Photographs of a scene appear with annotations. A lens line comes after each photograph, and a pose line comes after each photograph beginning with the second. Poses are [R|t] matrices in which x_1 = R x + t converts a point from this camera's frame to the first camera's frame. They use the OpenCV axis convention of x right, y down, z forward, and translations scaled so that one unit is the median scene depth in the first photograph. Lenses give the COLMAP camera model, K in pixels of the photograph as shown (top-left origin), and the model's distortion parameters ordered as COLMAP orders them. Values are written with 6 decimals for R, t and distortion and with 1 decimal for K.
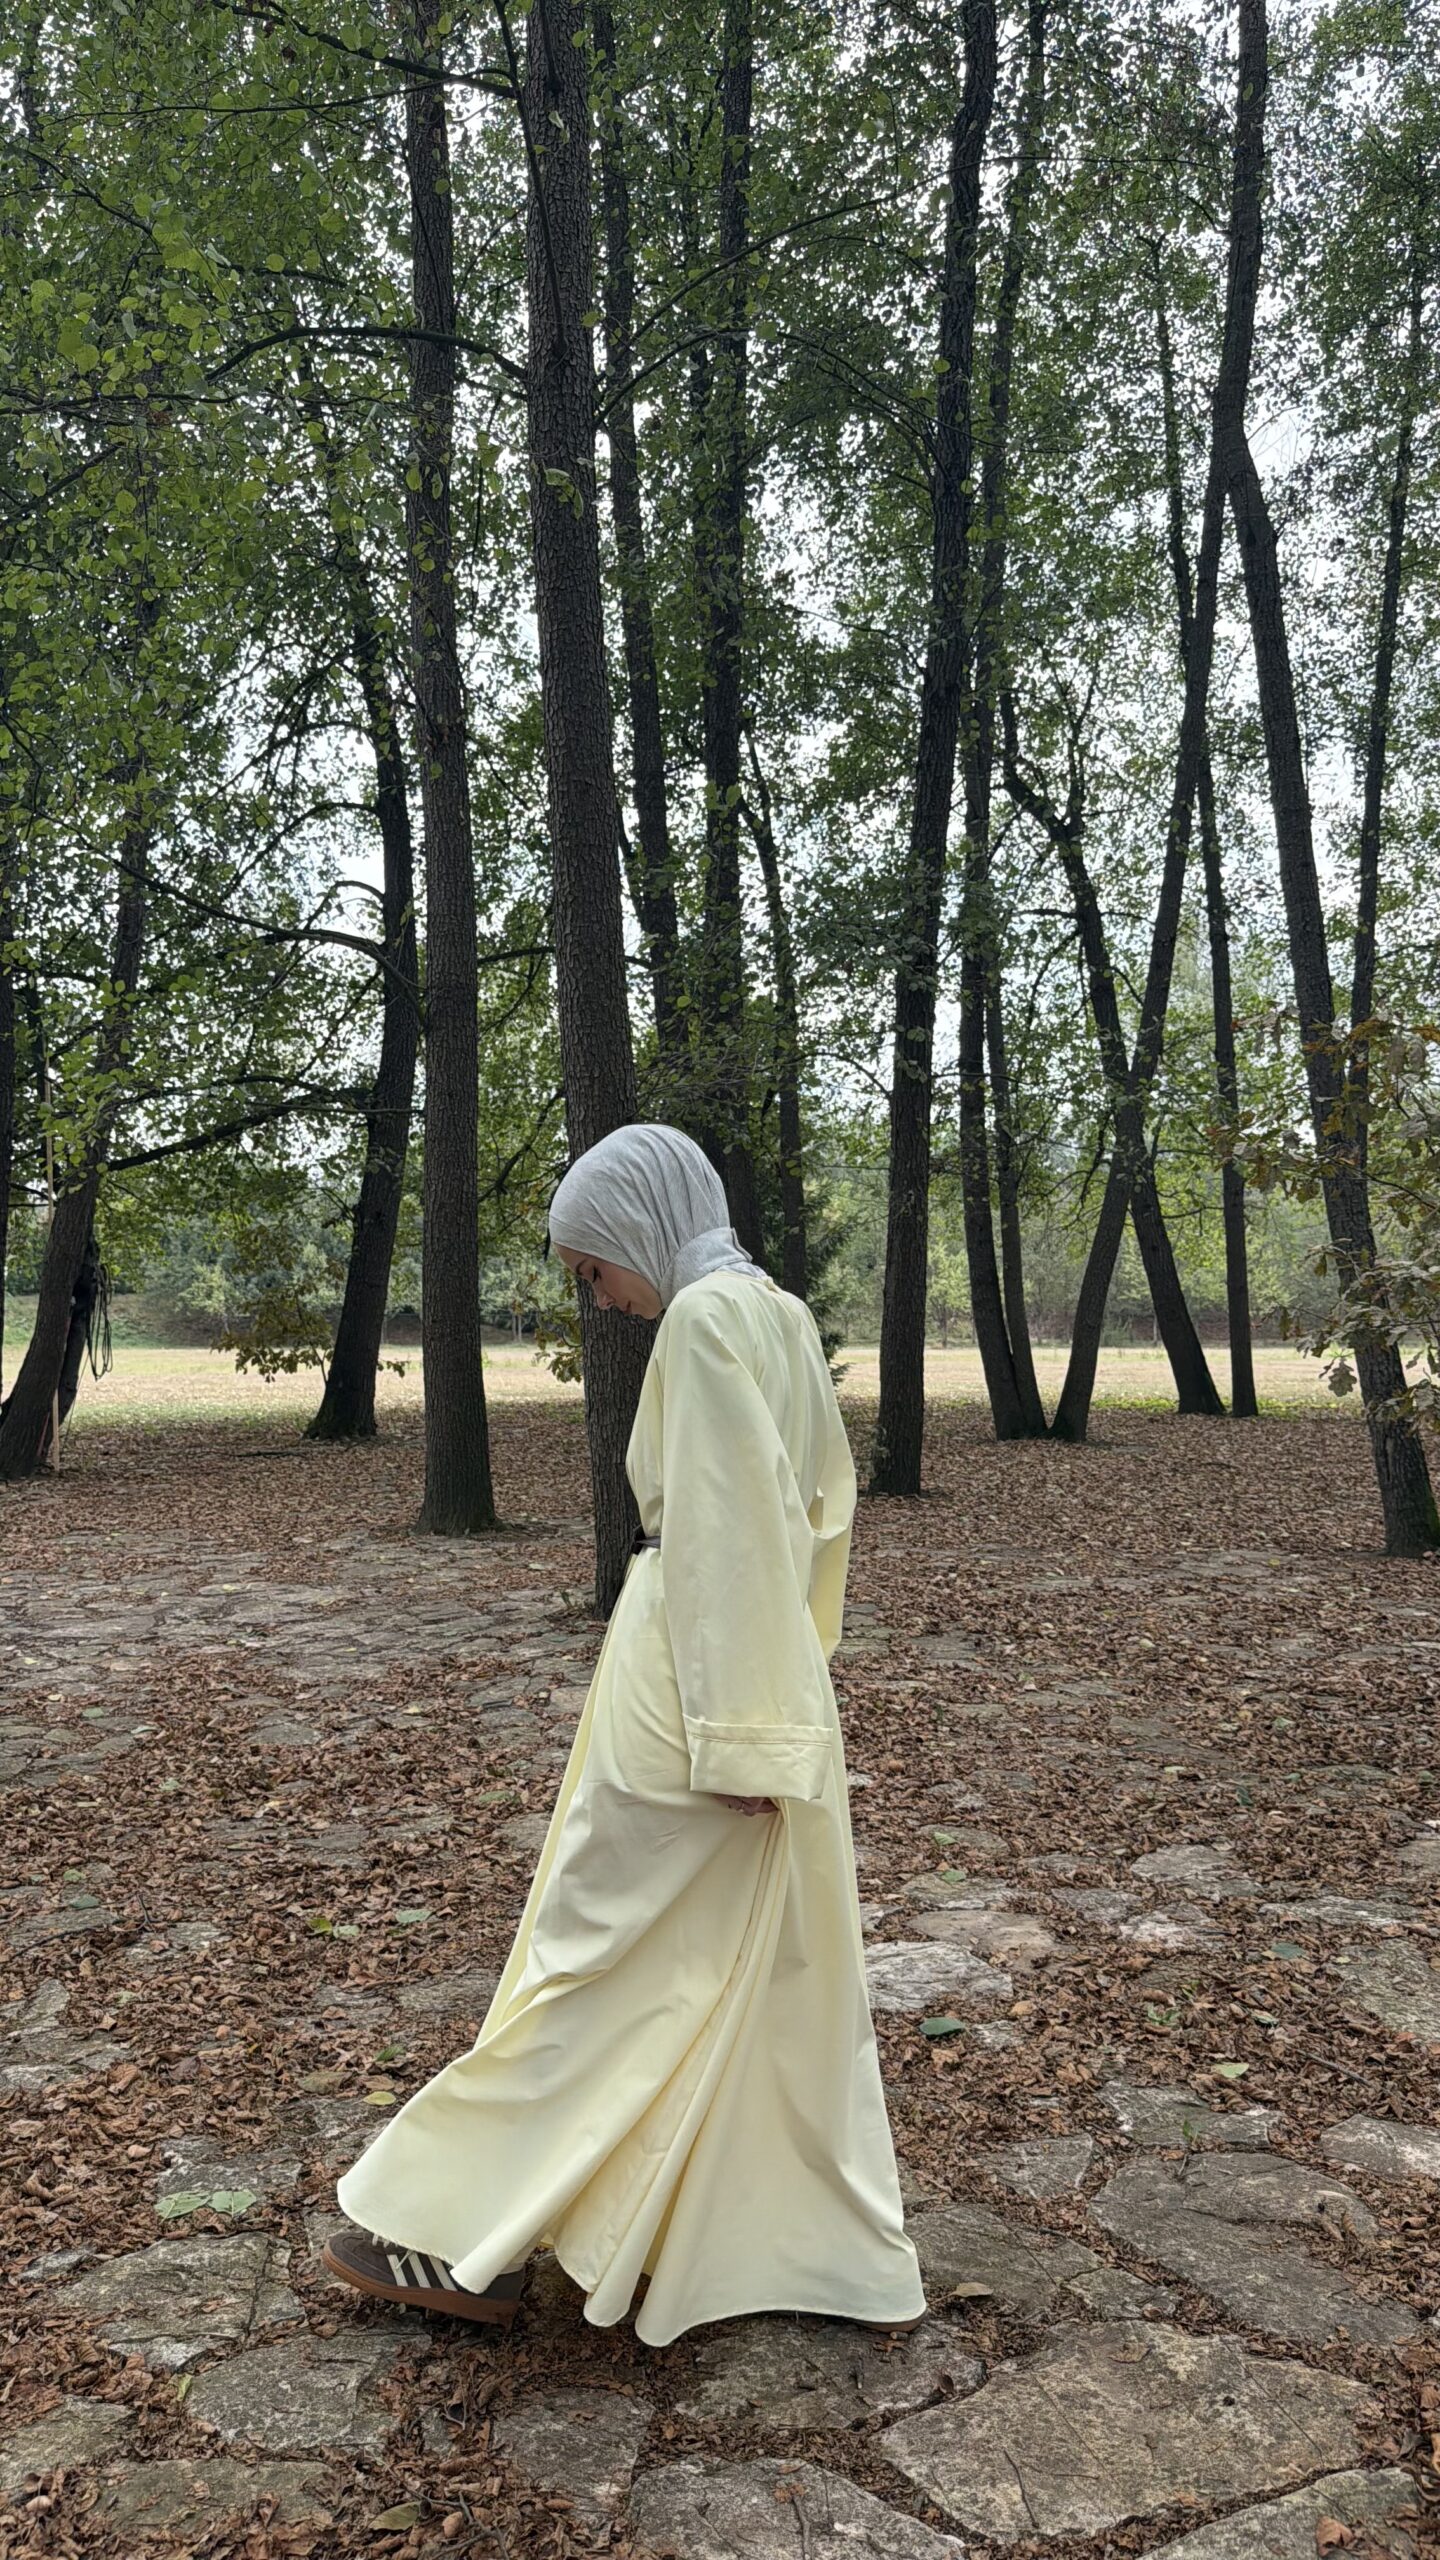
lens RADIAL K [[1738.6, 0, 720.0], [0, 1738.6, 1280.0], [0, 0, 1]] dist [0.118981, -0.163058]
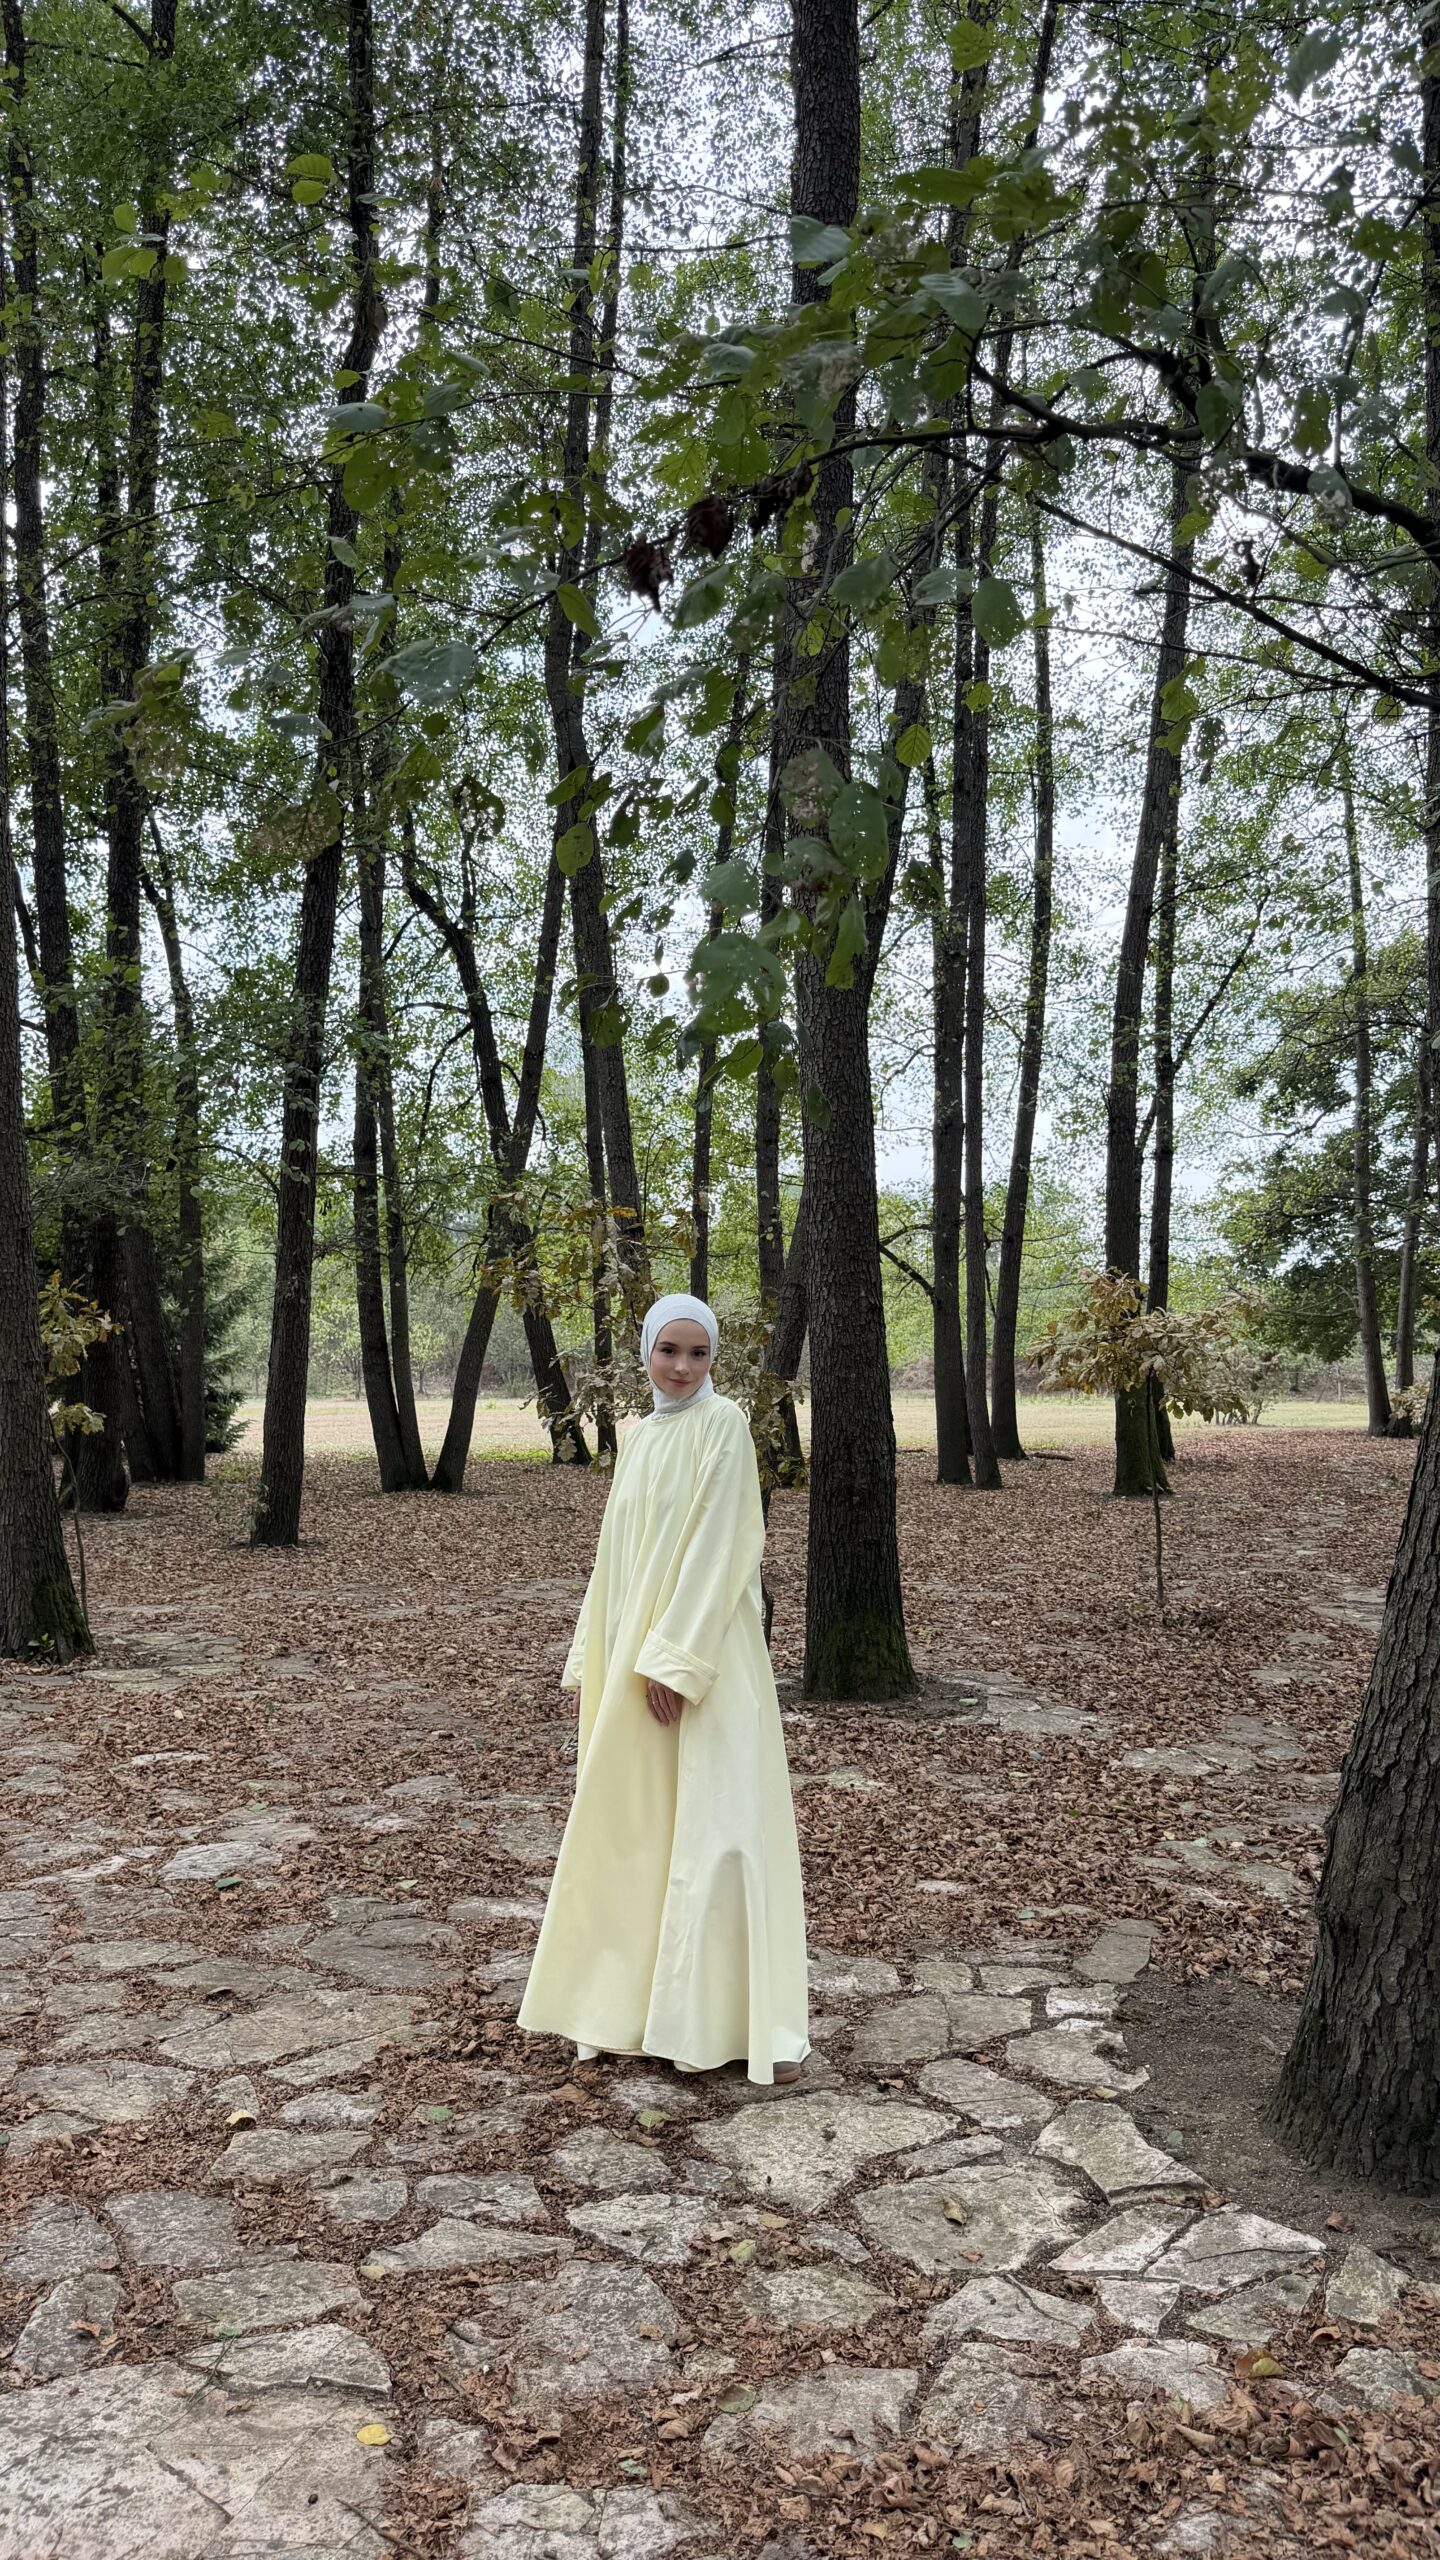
lens RADIAL K [[1738.6, 0, 720.0], [0, 1738.6, 1280.0], [0, 0, 1]] dist [0.118981, -0.163058]
pose [[0.946846, 0.017836, 0.321193, 0.004910], [-0.009444, 0.999573, -0.027669, -0.014540], [-0.321549, 0.023165, 0.946609, -0.127562]]
